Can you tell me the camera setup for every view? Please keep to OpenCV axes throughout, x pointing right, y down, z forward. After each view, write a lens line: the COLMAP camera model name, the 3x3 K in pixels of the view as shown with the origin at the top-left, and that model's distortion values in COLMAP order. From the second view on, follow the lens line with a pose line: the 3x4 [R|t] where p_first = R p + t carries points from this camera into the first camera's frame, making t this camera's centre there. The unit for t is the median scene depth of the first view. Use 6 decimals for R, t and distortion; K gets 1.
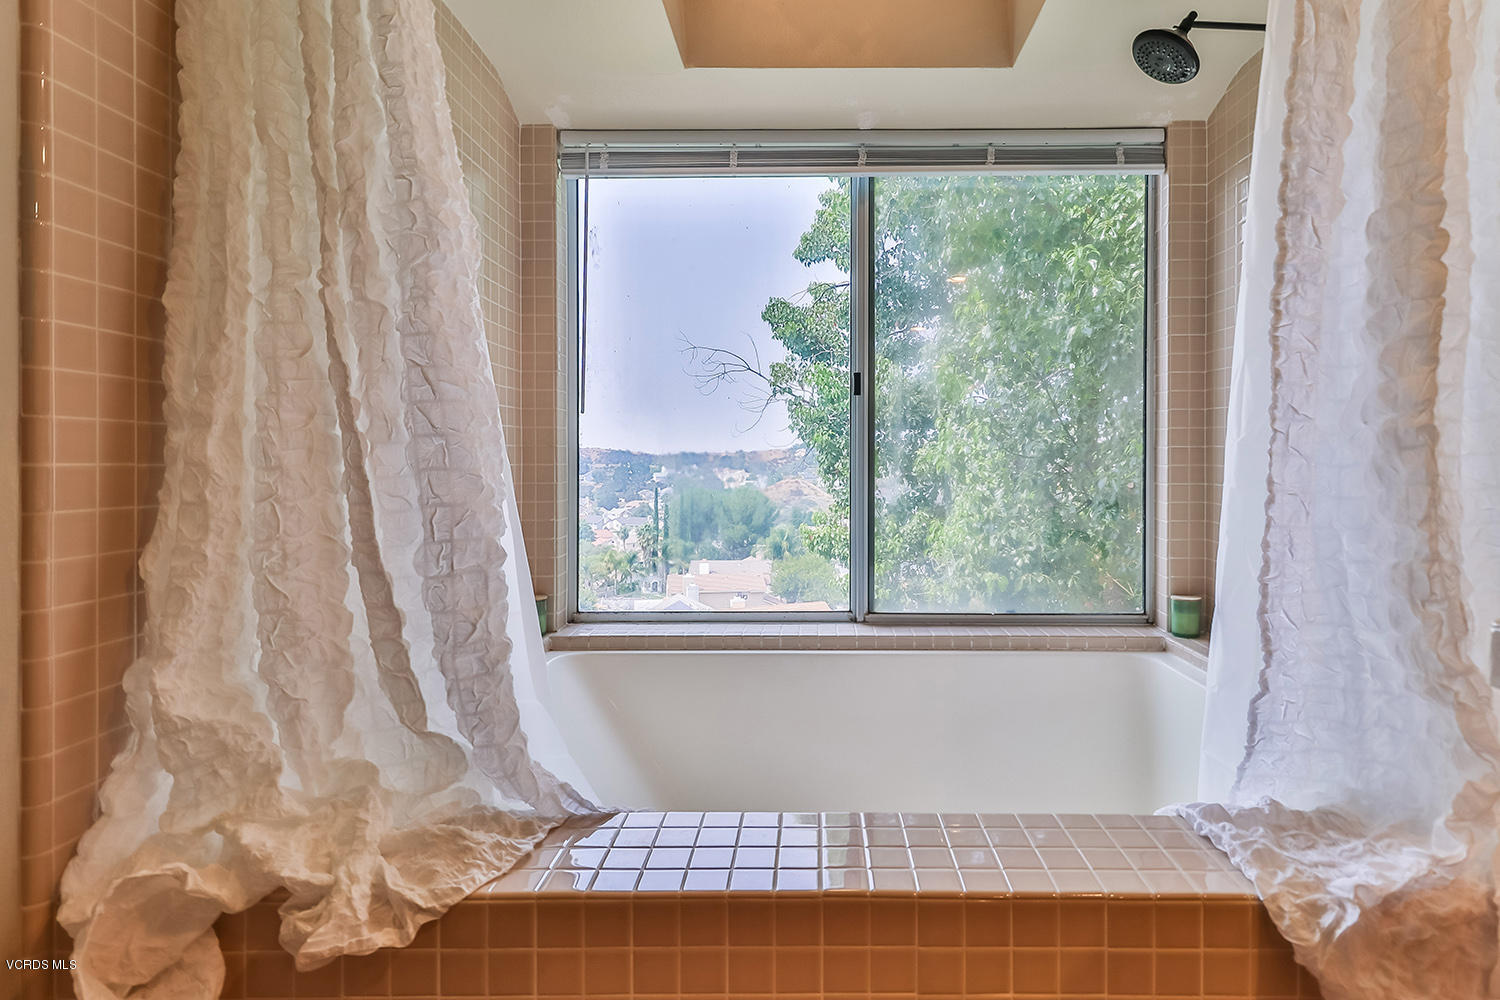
lens RADIAL K [[761.5, 0, 746.5], [0, 761.5, 456.1], [0, 0, 1]] dist [0.000214, -0.000085]
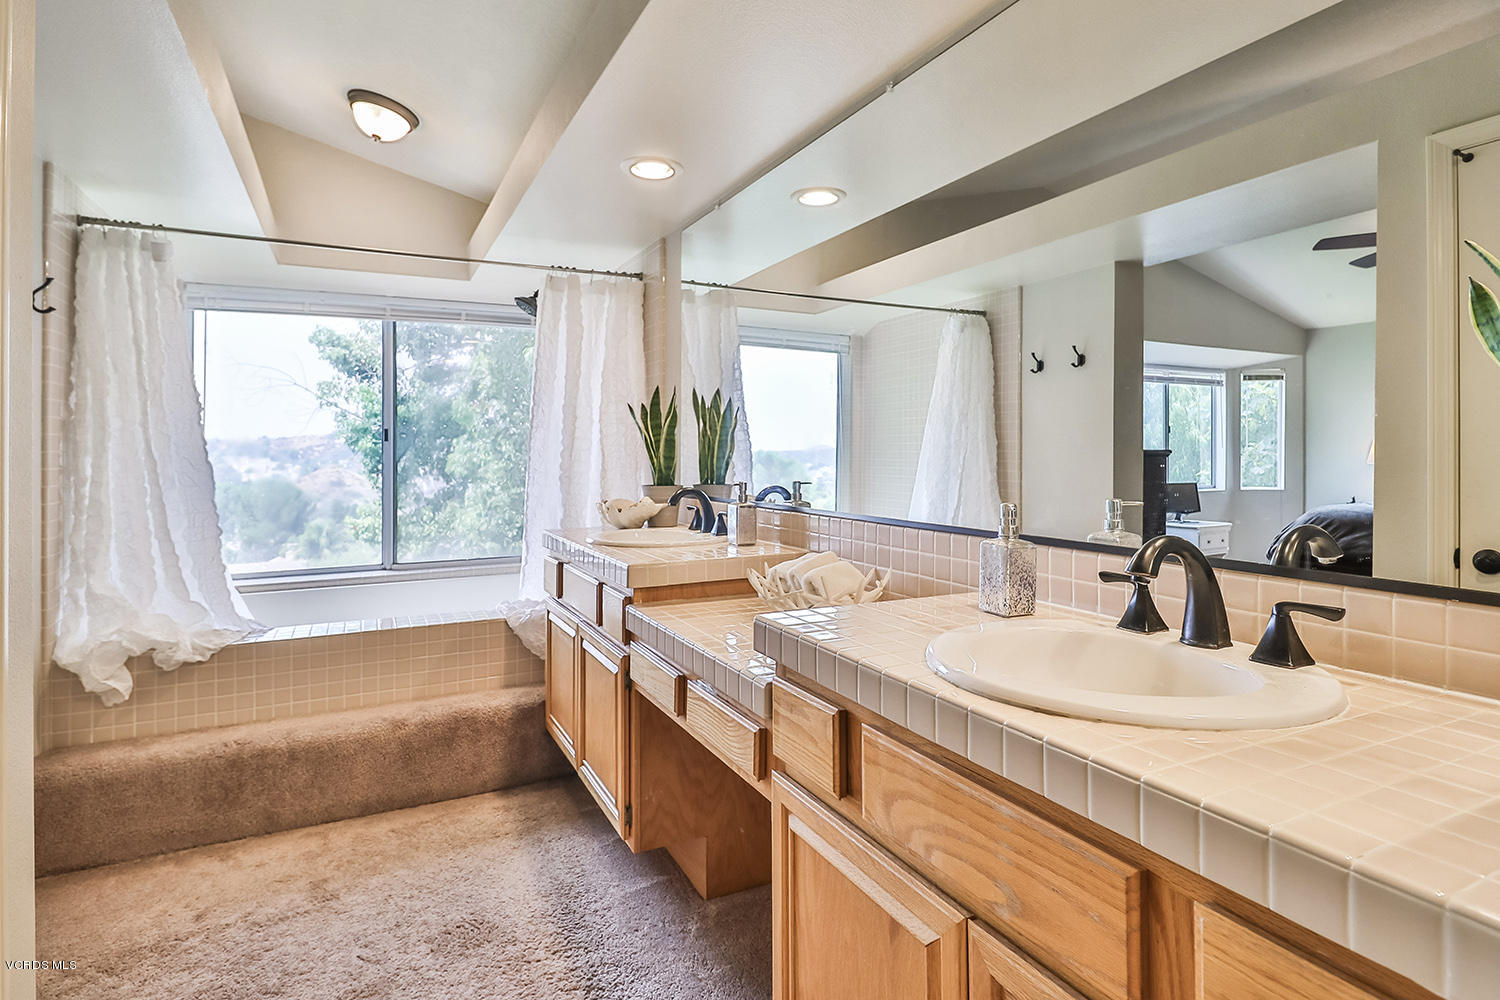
lens RADIAL K [[761.5, 0, 746.5], [0, 761.5, 456.1], [0, 0, 1]] dist [0.000214, -0.000085]
pose [[0.847576, -0.002783, 0.530666, -0.039968], [-0.006545, 0.999855, 0.015698, -0.036942], [-0.530633, -0.016778, 0.847435, -0.446509]]
